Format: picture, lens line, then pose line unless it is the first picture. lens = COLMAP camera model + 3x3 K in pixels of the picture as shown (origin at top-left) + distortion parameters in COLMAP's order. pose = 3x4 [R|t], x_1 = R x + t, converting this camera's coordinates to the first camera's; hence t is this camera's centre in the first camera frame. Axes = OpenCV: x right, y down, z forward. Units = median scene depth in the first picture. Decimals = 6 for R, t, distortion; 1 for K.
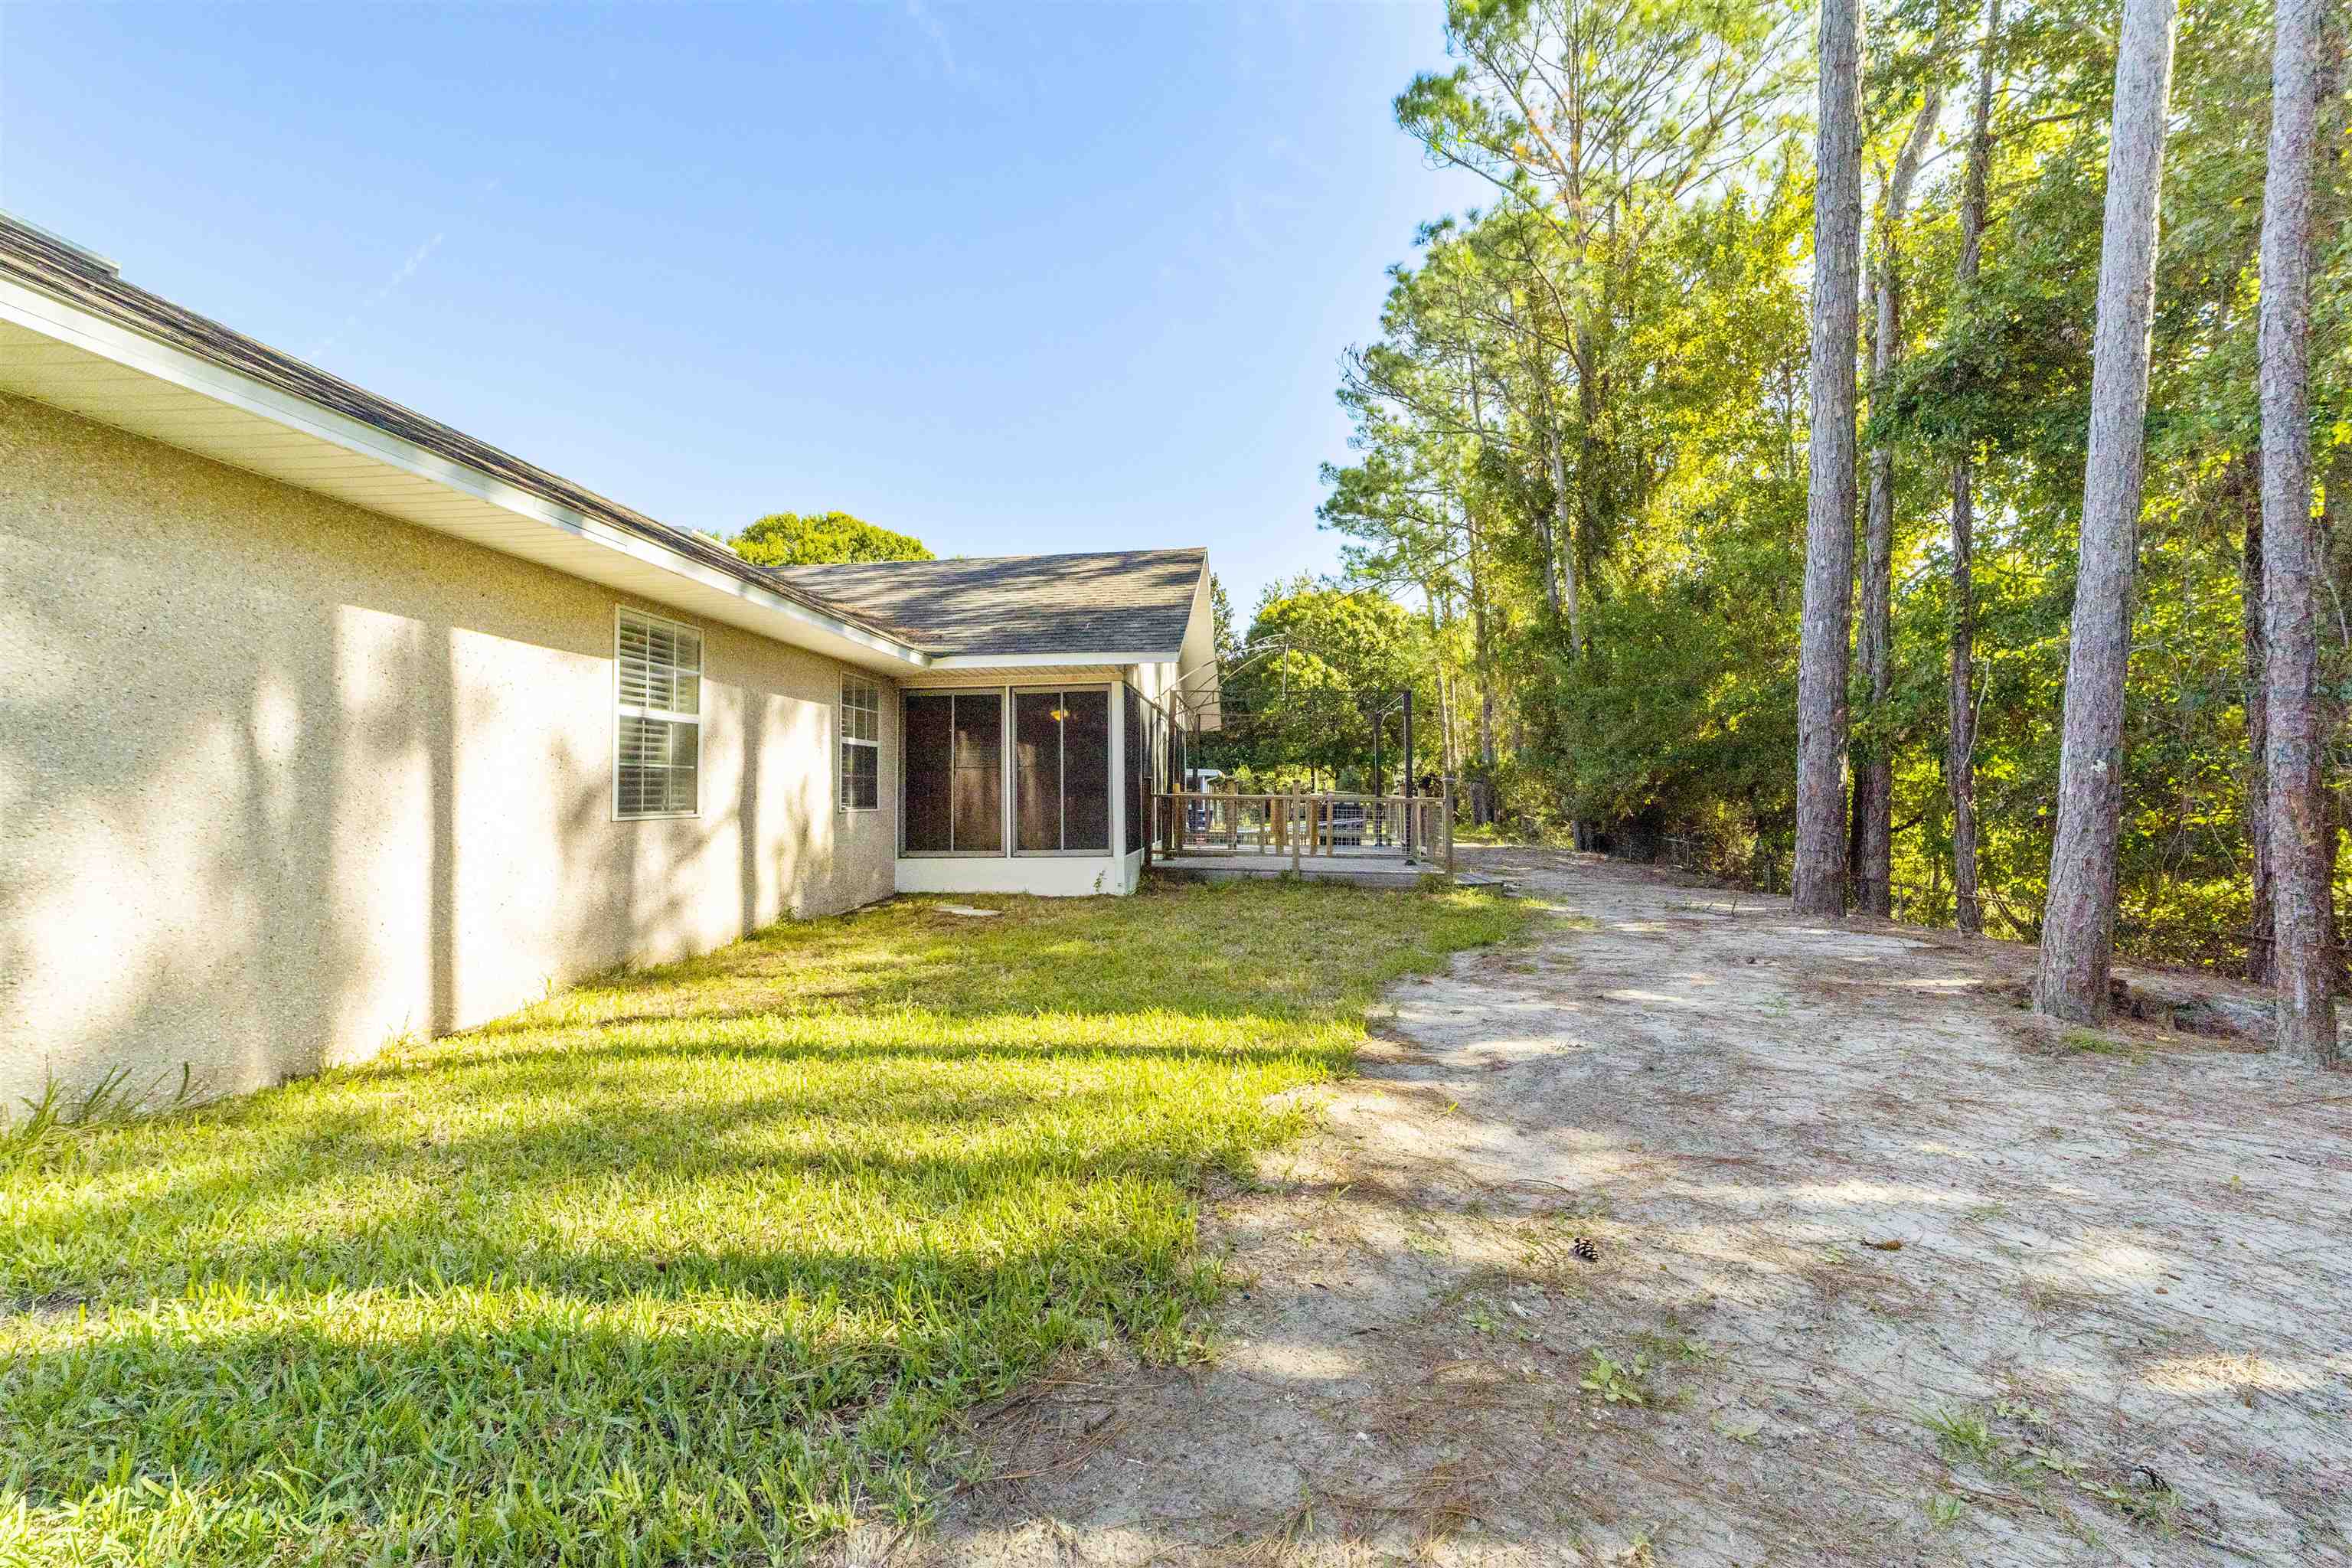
lens RADIAL K [[937.5, 0, 1121.3], [0, 937.5, 708.0], [0, 0, 1]] dist [0.010211, 0.000450]
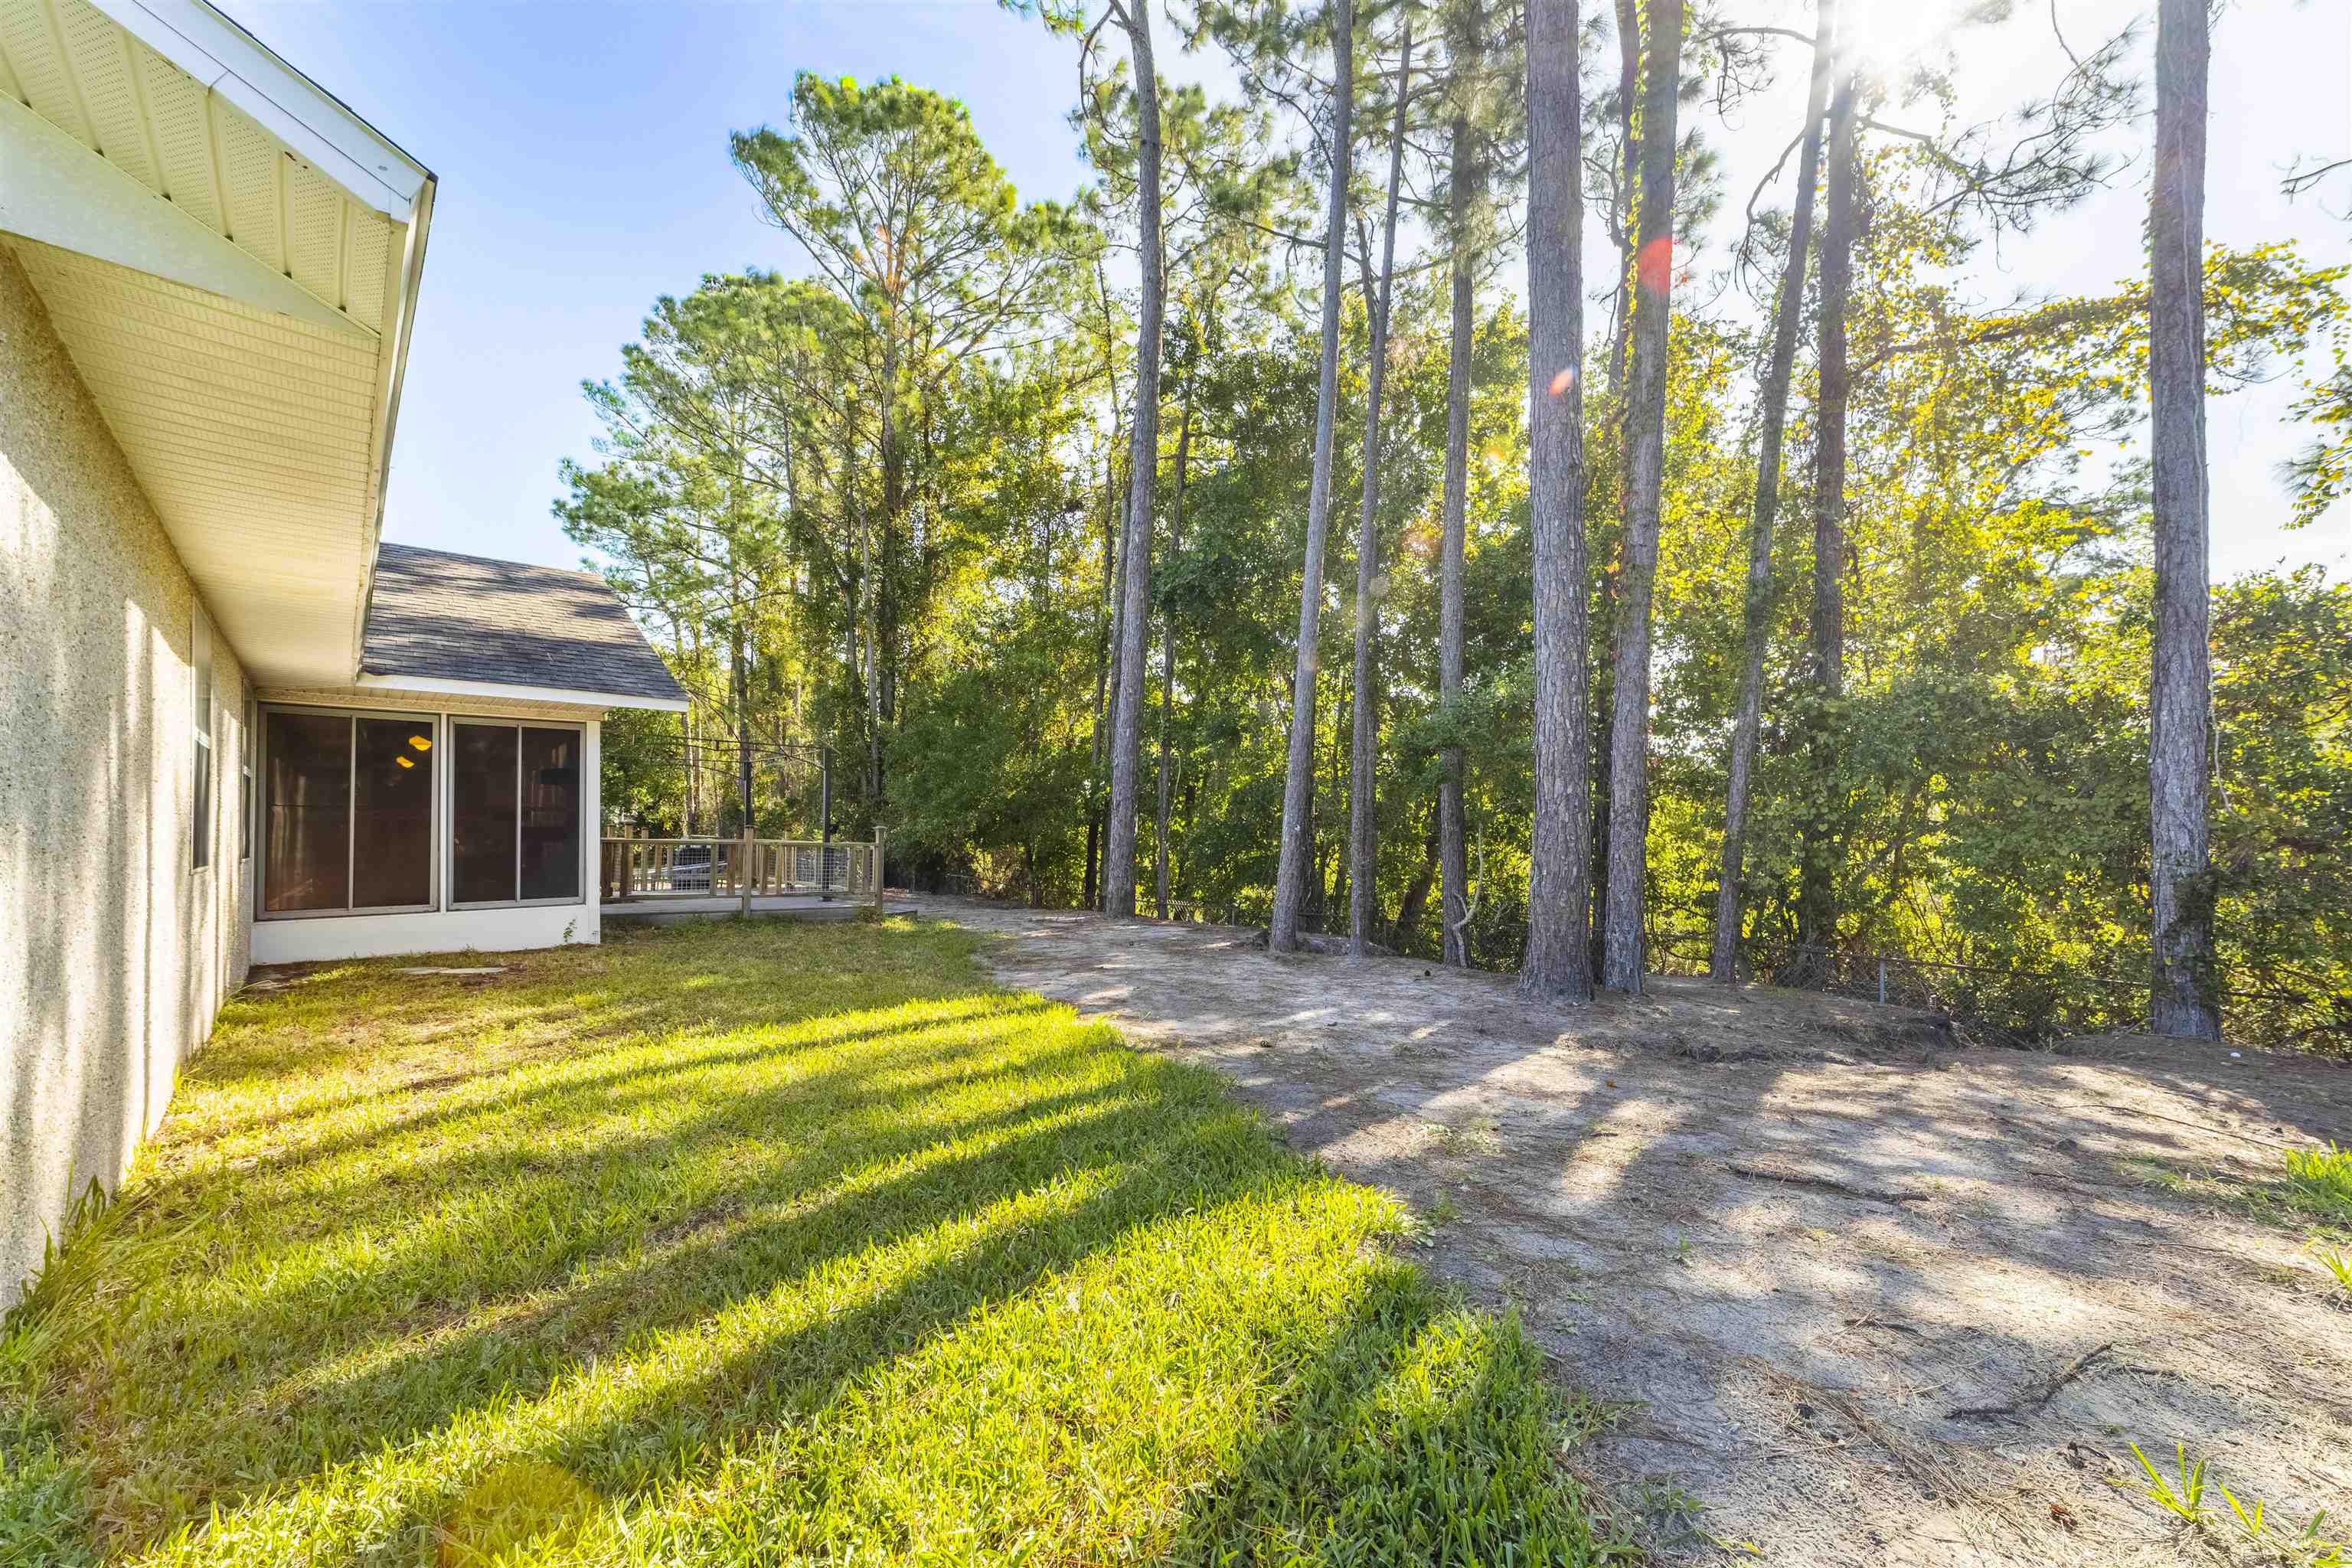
lens RADIAL K [[903.6, 0, 1176.0], [0, 903.6, 784.0], [0, 0, 1]] dist [-0.002482, -0.000033]
pose [[0.671686, 0.047107, 0.739337, -0.290176], [-0.071161, 0.997464, 0.001096, -0.008361], [-0.737410, -0.053348, 0.673335, -0.060480]]
